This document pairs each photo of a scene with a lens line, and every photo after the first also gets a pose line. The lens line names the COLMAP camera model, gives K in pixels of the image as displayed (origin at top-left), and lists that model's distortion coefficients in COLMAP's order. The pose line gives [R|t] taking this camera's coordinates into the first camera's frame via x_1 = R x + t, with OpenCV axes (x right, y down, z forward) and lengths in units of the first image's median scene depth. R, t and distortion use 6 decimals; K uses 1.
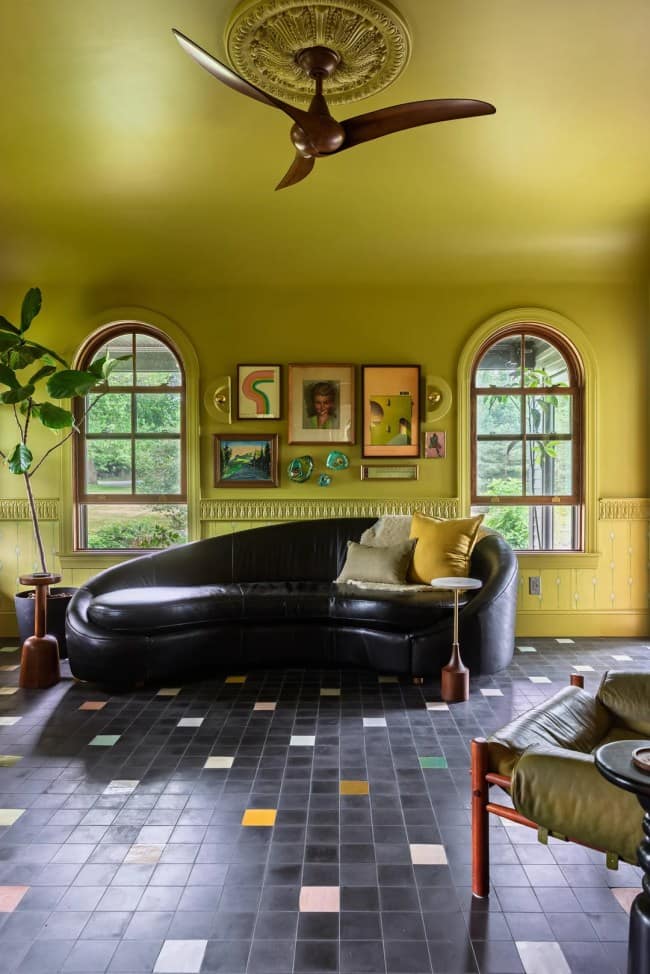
lens RADIAL K [[662.9, 0, 325.0], [0, 662.9, 484.9], [0, 0, 1]] dist [0.009500, 0.001647]
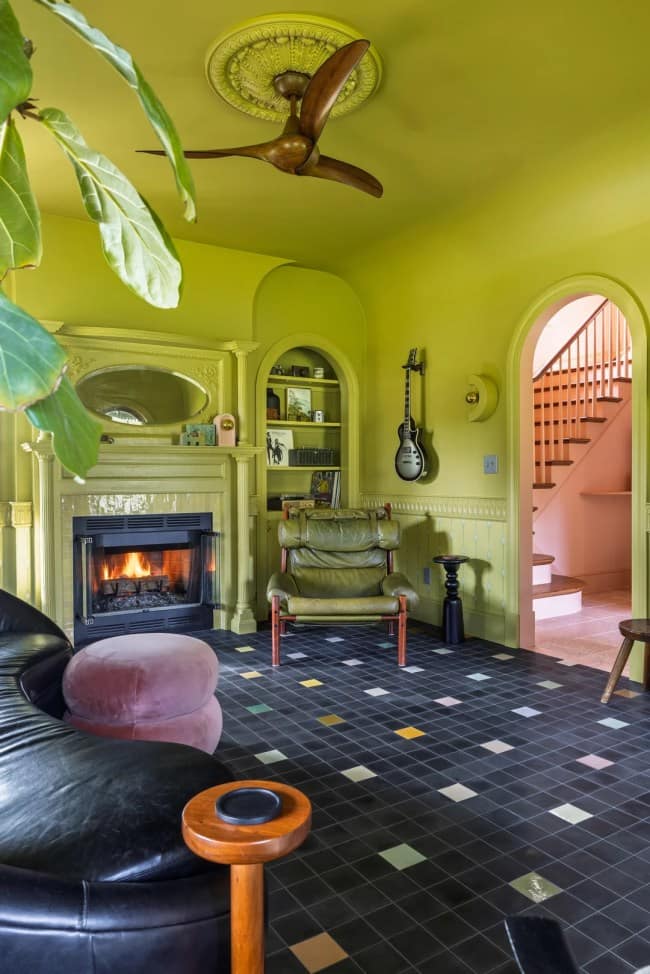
lens RADIAL K [[662.9, 0, 322.8], [0, 662.9, 485.9], [0, 0, 1]] dist [0.009500, 0.001647]
pose [[-0.551861, -0.012408, 0.833844, -0.539826], [0.003072, 0.999852, 0.016912, -0.013947], [-0.833931, 0.011895, -0.551741, 0.906057]]
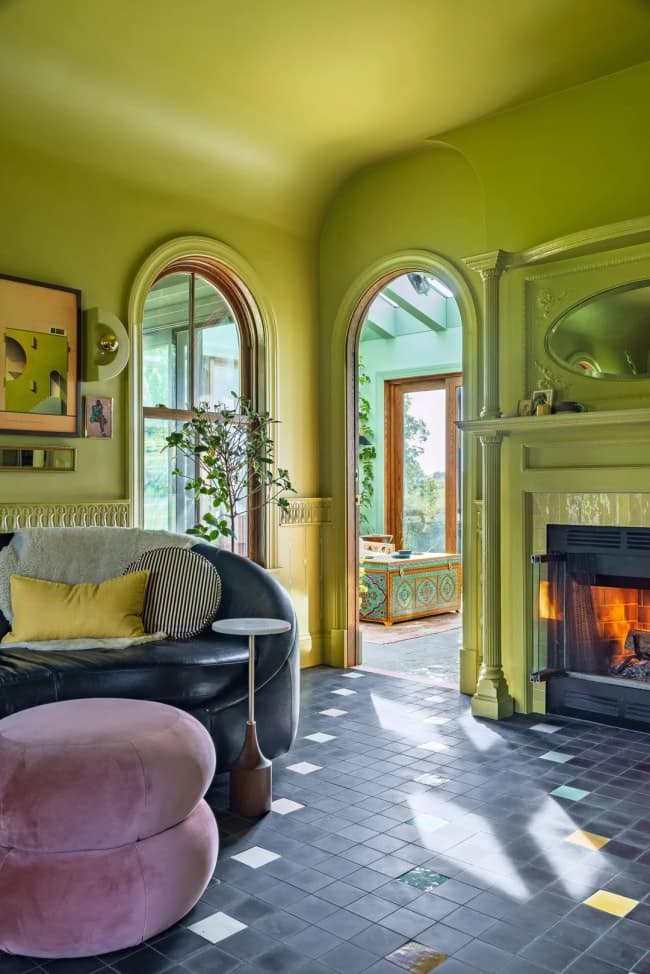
lens RADIAL K [[851.9, 0, 327.4], [0, 851.9, 490.5], [0, 0, 1]] dist [0.002765, 0.002924]
pose [[0.653671, 0.003478, 0.756771, -0.318018], [0.002957, 0.999970, -0.007150, 0.017045], [-0.756773, 0.006911, 0.653641, 0.289290]]
